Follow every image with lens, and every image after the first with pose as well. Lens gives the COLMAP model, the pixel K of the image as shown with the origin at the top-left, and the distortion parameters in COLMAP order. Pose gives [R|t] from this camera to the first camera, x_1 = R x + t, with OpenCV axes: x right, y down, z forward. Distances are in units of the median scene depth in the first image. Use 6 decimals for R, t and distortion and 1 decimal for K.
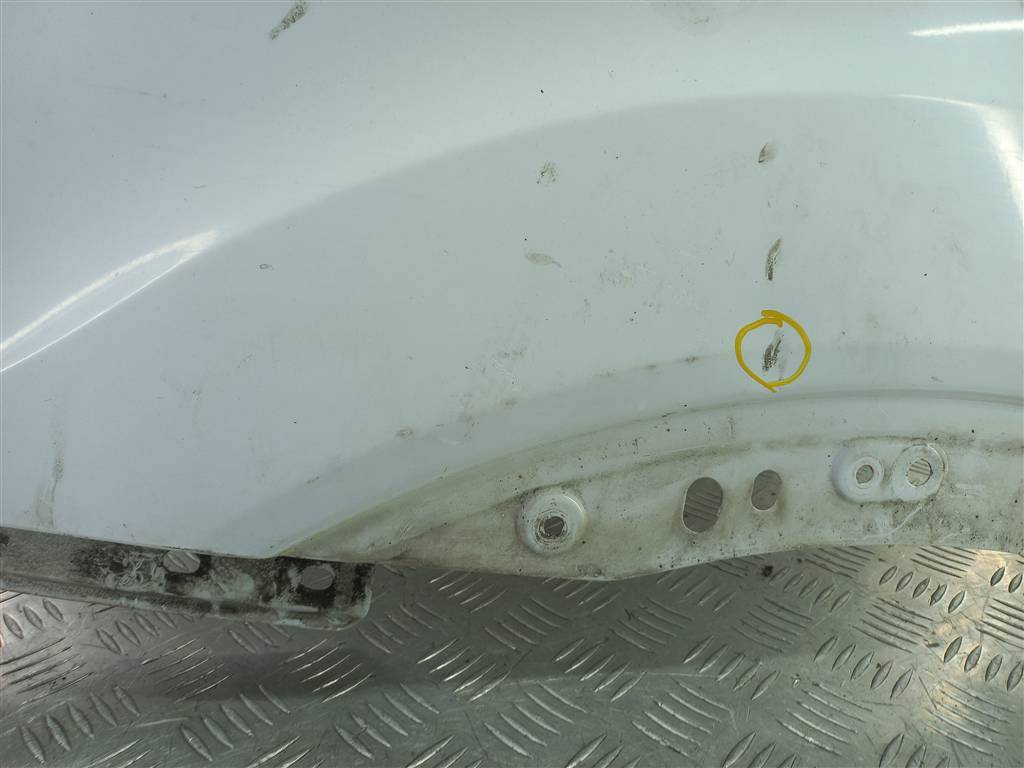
lens RADIAL K [[779.6, 0, 512.0], [0, 779.6, 384.0], [0, 0, 1]] dist [-0.003571, 0.037996]
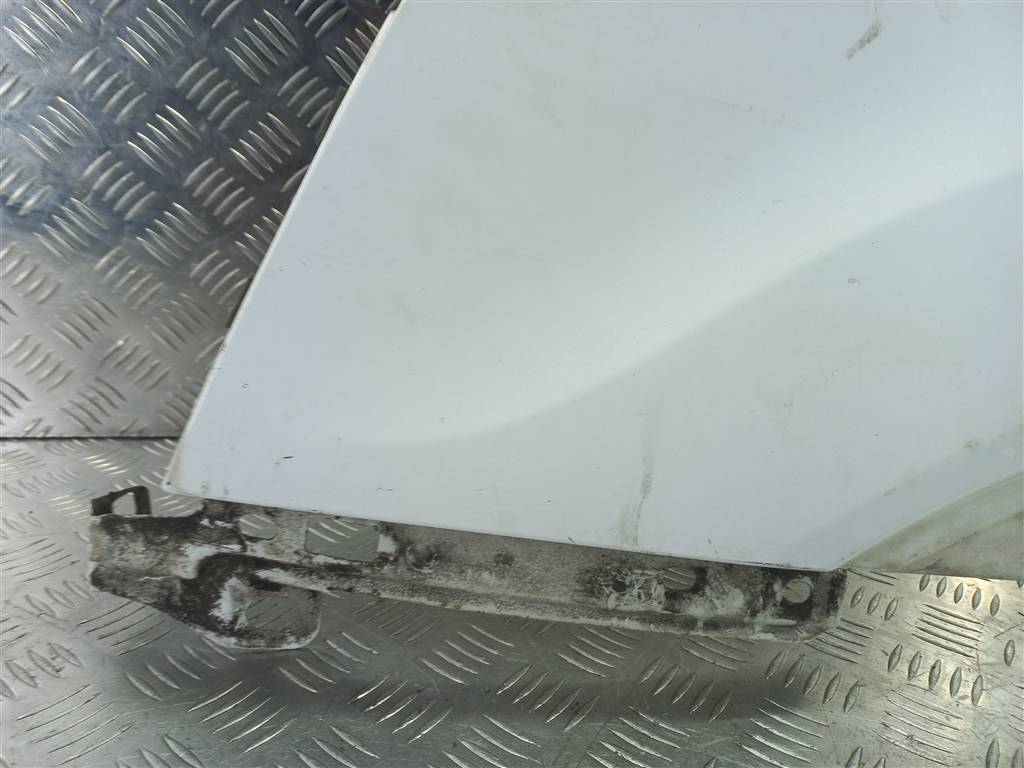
lens RADIAL K [[779.6, 0, 512.0], [0, 779.6, 384.0], [0, 0, 1]] dist [-0.003571, 0.037996]
pose [[0.989715, 0.001417, 0.143048, -0.774252], [0.001381, 0.999810, -0.019456, 0.001836], [-0.143049, 0.019454, 0.989524, 0.054968]]
